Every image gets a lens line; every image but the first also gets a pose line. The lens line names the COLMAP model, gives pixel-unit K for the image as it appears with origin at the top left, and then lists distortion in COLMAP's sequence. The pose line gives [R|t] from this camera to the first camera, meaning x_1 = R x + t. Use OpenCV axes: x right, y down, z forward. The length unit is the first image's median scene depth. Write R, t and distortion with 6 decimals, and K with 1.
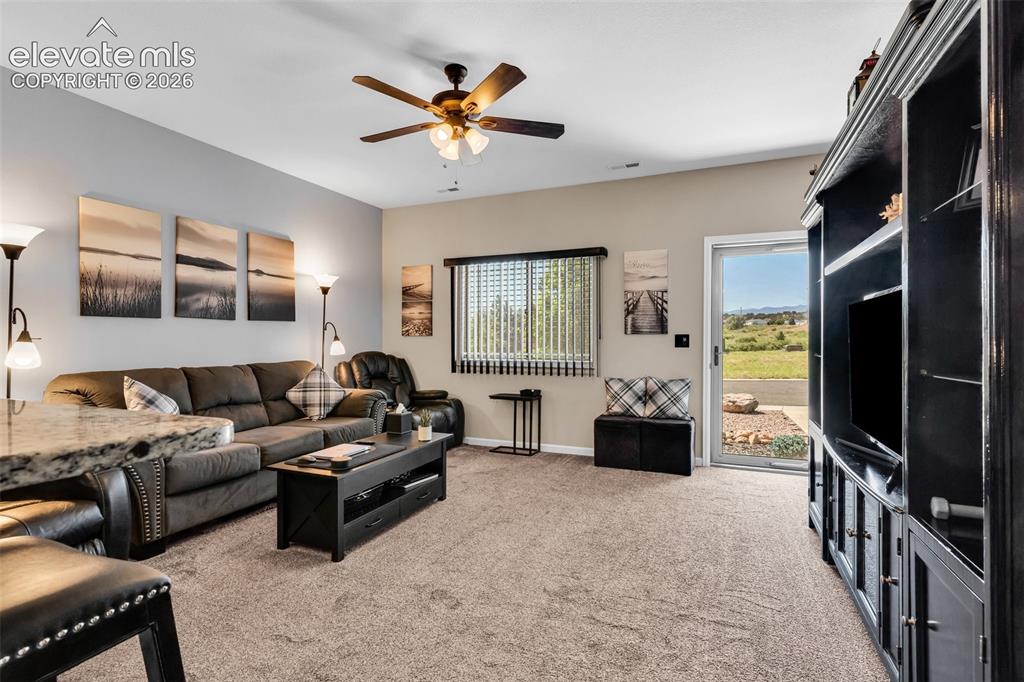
lens RADIAL K [[491.0, 0, 510.3], [0, 491.0, 338.2], [0, 0, 1]] dist [0.006781, -0.002908]
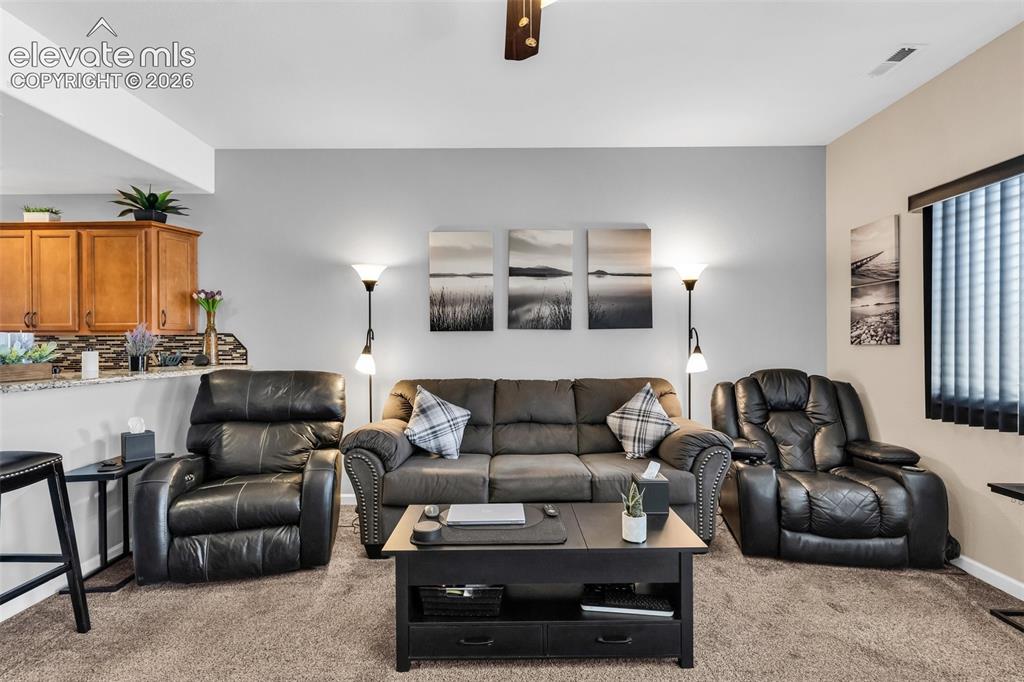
lens RADIAL K [[491.0, 0, 513.7], [0, 491.0, 340.3], [0, 0, 1]] dist [0.006781, -0.002908]
pose [[0.400263, -0.015166, -0.916275, 0.226802], [0.003868, 0.999882, -0.014861, -0.004143], [0.916392, 0.002404, 0.400275, 0.534870]]
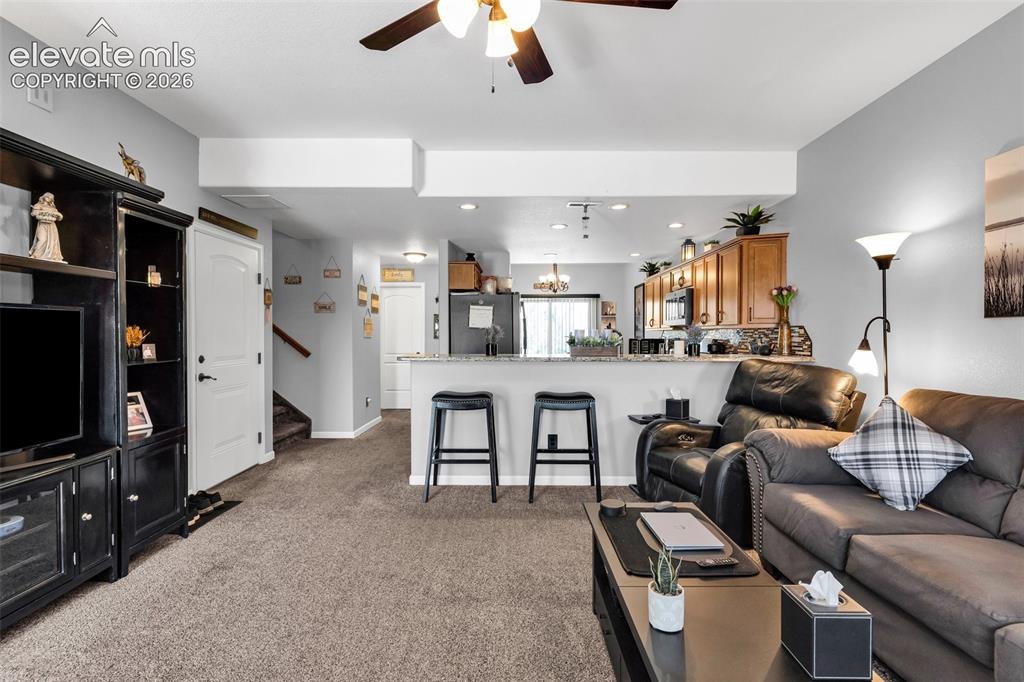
lens RADIAL K [[491.0, 0, 516.8], [0, 491.0, 345.2], [0, 0, 1]] dist [0.006781, -0.002908]
pose [[-0.915408, -0.000317, -0.402528, 0.064979], [-0.010042, 0.999706, 0.022050, -0.010502], [0.402403, 0.024227, -0.915142, 1.058148]]
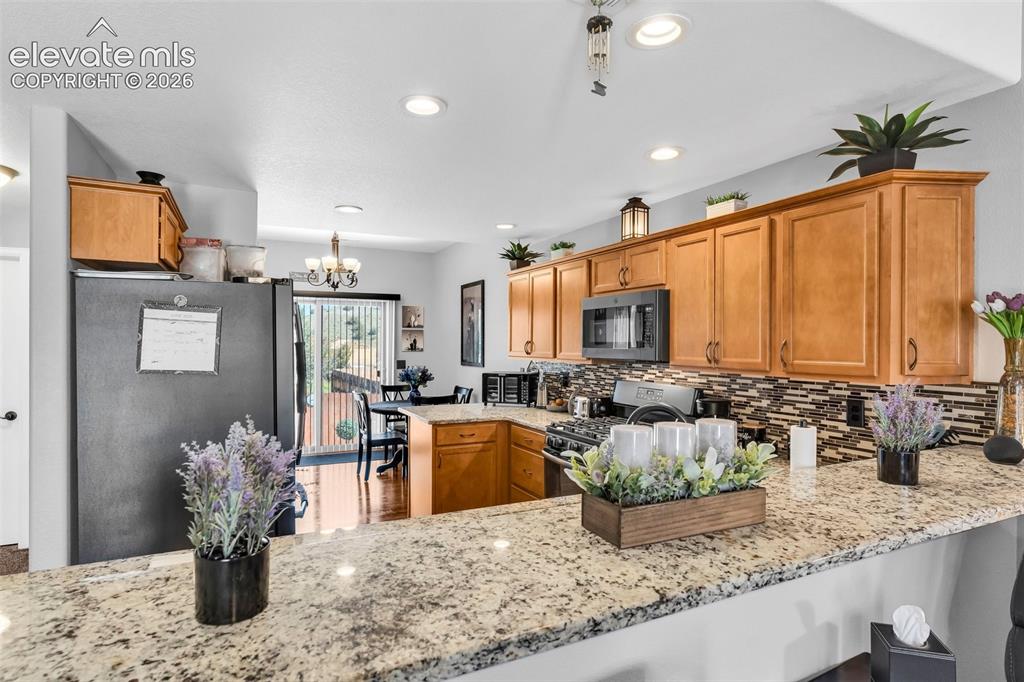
lens RADIAL K [[547.4, 0, 514.8], [0, 547.4, 345.8], [0, 0, 1]] dist [0.000875, 0.007033]
pose [[-0.635967, -0.007843, -0.771677, -0.188125], [-0.014182, 0.999898, 0.001526, -0.059851], [0.771586, 0.011914, -0.636013, 0.360360]]
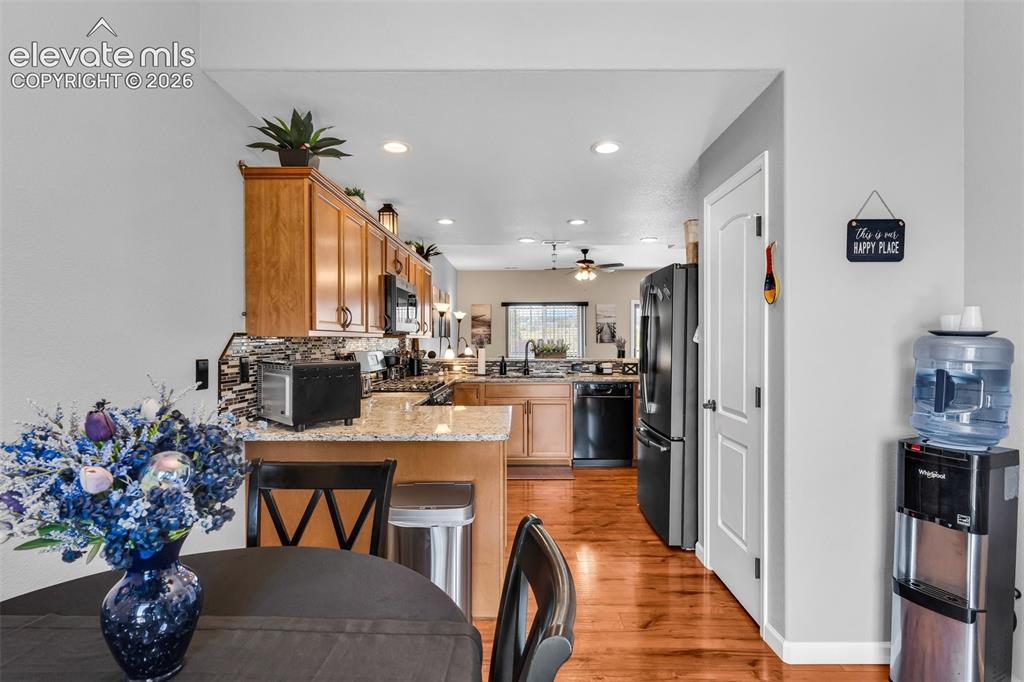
lens RADIAL K [[507.1, 0, 512.9], [0, 507.1, 335.9], [0, 0, 1]] dist [0.004792, -0.002240]
pose [[0.916572, -0.012640, 0.399670, -1.126072], [0.003900, 0.999735, 0.022674, -0.102881], [-0.399851, -0.019224, 0.916379, -1.003684]]
